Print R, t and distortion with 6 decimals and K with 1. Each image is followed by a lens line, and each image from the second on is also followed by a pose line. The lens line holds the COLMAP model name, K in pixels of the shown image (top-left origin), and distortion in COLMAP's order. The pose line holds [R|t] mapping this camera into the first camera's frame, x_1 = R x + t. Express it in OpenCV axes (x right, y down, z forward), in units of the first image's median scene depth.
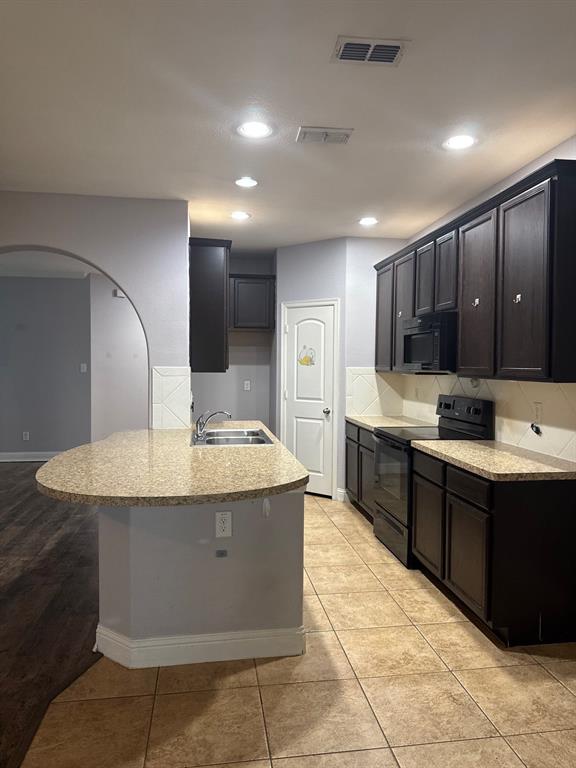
lens RADIAL K [[535.9, 0, 282.1], [0, 535.9, 382.9], [0, 0, 1]] dist [-0.025674, -0.003599]
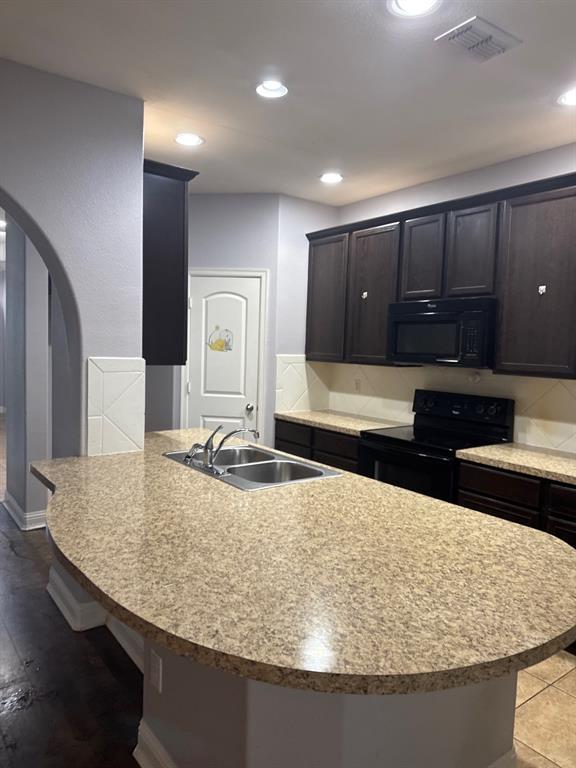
lens RADIAL K [[535.9, 0, 290.5], [0, 535.9, 384.9], [0, 0, 1]] dist [-0.025674, -0.003599]
pose [[0.870802, -0.019829, 0.491234, -0.268523], [-0.006133, 0.998670, 0.051183, -0.024756], [-0.491596, -0.047583, 0.869523, 0.268450]]
